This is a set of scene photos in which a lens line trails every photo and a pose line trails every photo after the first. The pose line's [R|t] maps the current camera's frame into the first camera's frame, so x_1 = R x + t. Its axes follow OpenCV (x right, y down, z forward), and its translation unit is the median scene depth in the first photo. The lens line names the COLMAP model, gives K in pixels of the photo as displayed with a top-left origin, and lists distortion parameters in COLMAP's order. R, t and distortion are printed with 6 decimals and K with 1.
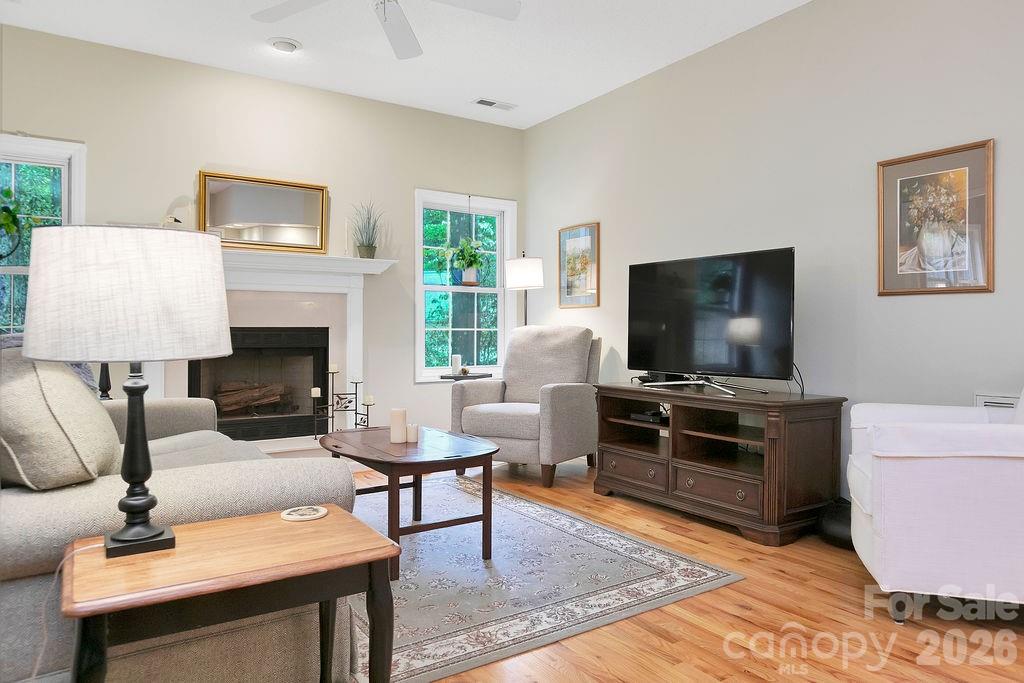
lens RADIAL K [[671.1, 0, 515.8], [0, 671.1, 334.6], [0, 0, 1]] dist [-0.002098, -0.000391]
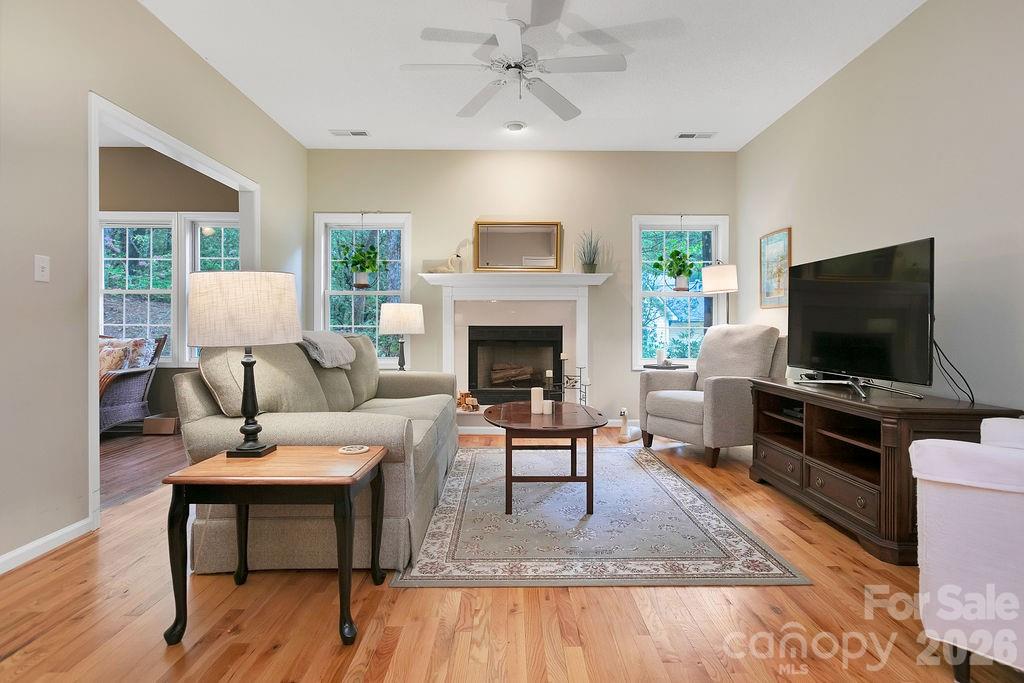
lens RADIAL K [[518.2, 0, 511.5], [0, 518.2, 332.7], [0, 0, 1]] dist [0.001796, 0.000871]
pose [[0.835855, 0.007397, -0.548901, 0.282850], [-0.005597, 0.999972, 0.004951, -0.002857], [0.548922, -0.001066, 0.835873, 0.095320]]
